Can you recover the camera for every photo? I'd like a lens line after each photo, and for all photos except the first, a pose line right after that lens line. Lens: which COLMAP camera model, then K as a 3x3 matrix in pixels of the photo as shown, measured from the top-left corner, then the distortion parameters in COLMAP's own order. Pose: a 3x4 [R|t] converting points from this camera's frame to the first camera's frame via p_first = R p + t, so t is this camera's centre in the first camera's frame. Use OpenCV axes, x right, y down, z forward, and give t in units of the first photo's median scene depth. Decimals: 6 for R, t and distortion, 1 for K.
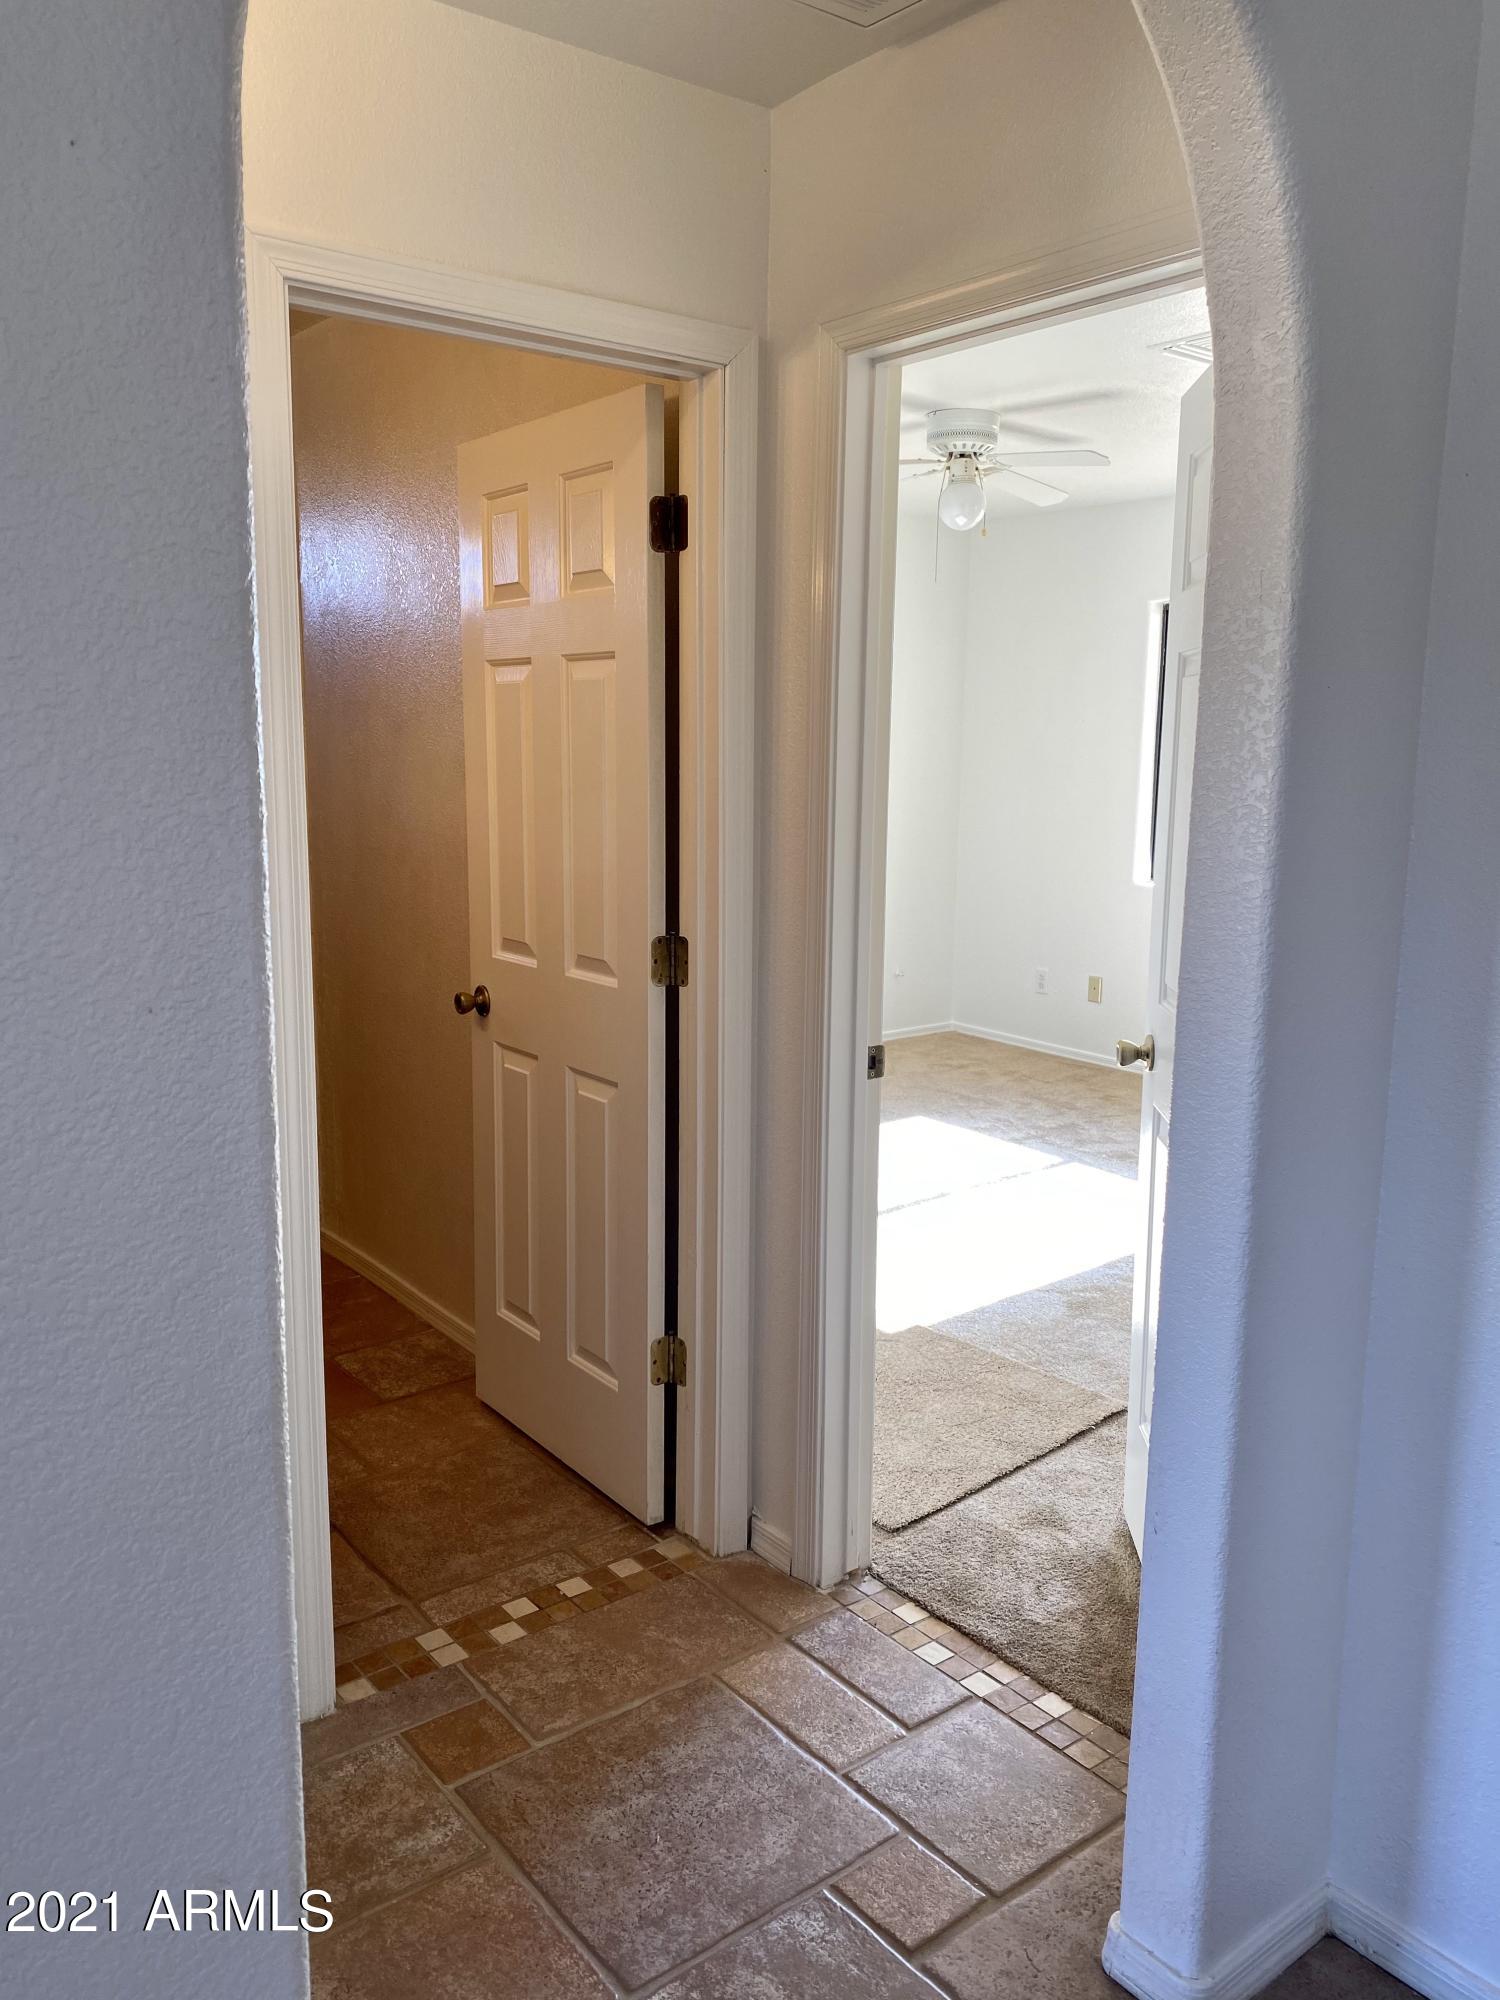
lens RADIAL K [[1512.8, 0, 753.3], [0, 1512.8, 1003.4], [0, 0, 1]] dist [0.006866, 0.000969]
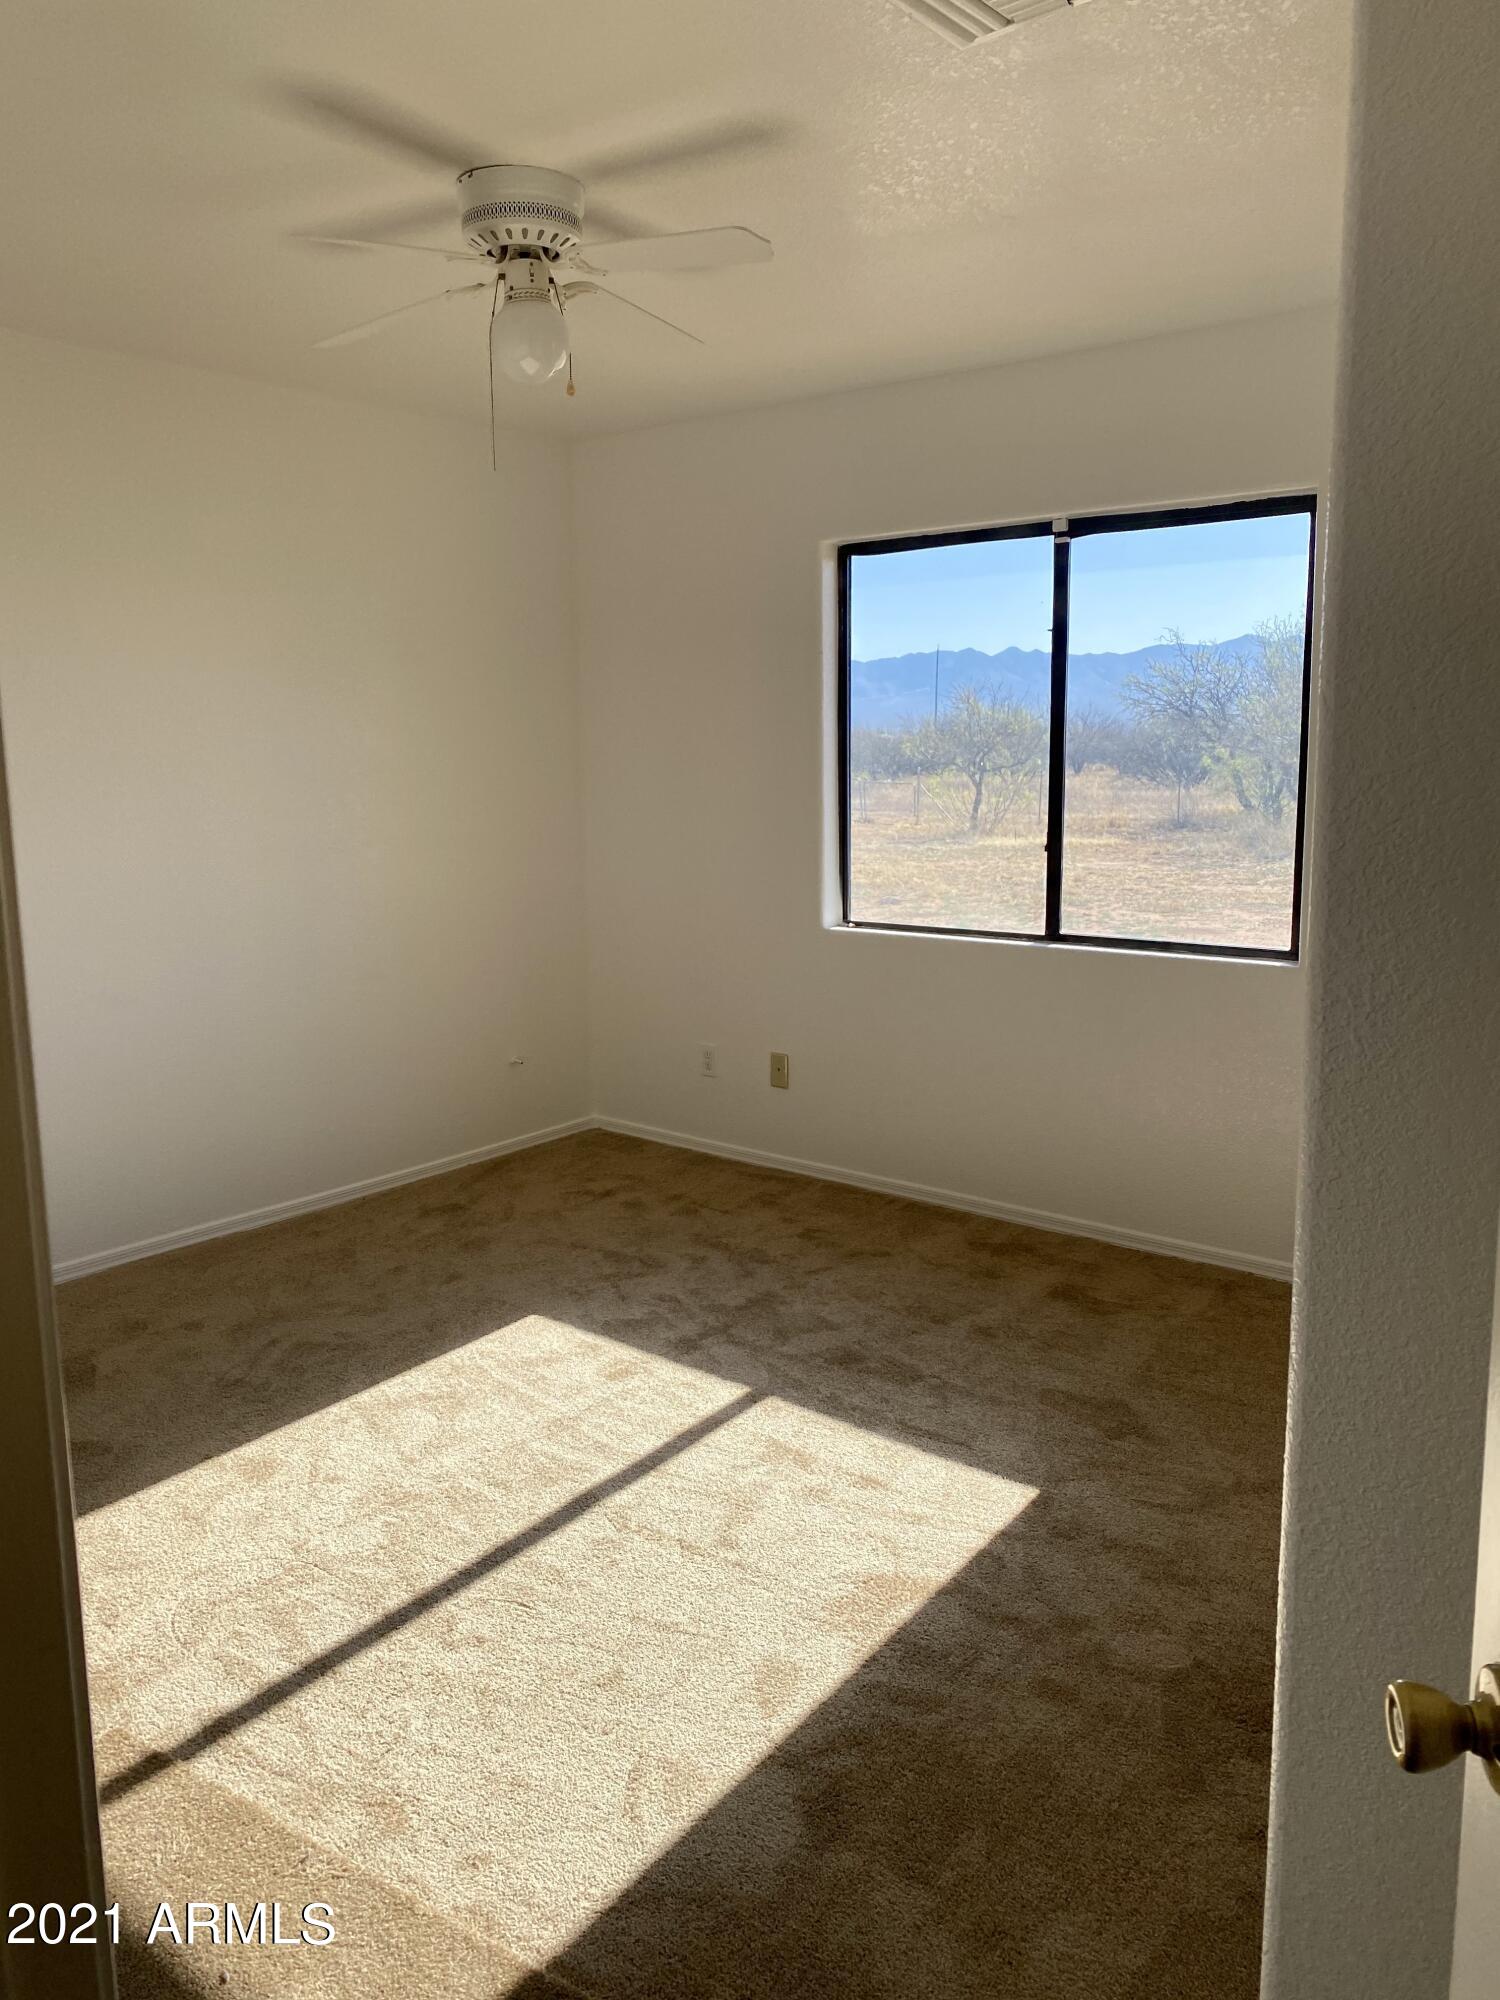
lens RADIAL K [[1512.8, 0, 751.1], [0, 1512.8, 994.2], [0, 0, 1]] dist [0.006866, 0.000969]
pose [[0.974231, -0.060369, 0.217323, 0.063792], [0.061861, 0.998085, -0.000060, -0.058030], [-0.216903, 0.013502, 0.976100, 0.335225]]
